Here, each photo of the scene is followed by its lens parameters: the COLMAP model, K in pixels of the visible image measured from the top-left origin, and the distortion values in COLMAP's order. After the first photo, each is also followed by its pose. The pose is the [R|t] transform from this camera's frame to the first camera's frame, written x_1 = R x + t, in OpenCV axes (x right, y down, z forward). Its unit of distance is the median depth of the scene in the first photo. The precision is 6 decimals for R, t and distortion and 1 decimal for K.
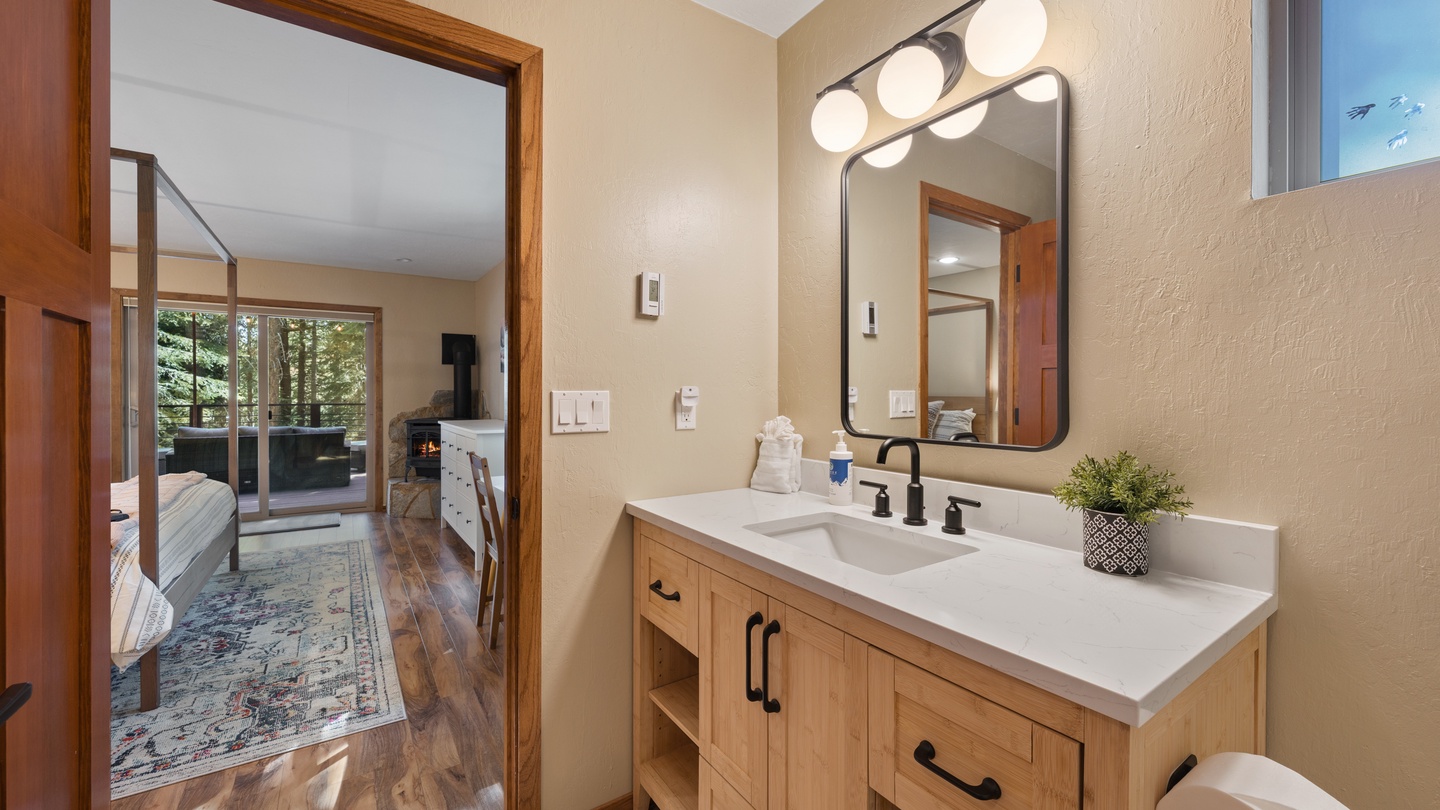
lens RADIAL K [[557.5, 0, 718.7], [0, 557.5, 398.8], [0, 0, 1]] dist [-0.001971, -0.000158]
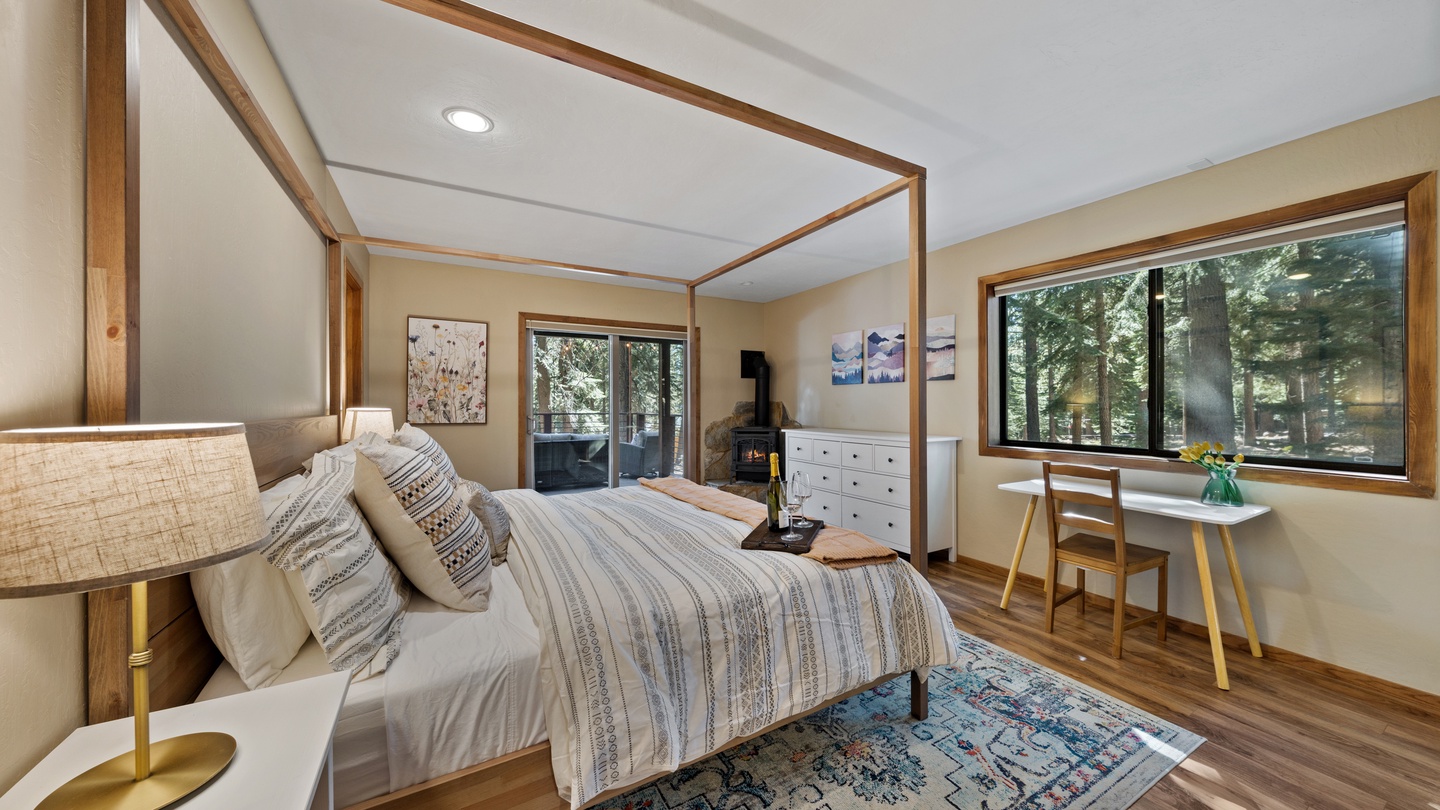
lens RADIAL K [[489.3, 0, 723.4], [0, 489.3, 406.2], [0, 0, 1]] dist [-0.000367, 0.000036]
pose [[0.997648, 0.003101, -0.068481, -1.198752], [-0.003714, 0.999954, -0.008822, 0.006471], [0.068450, 0.009056, 0.997613, 0.083185]]
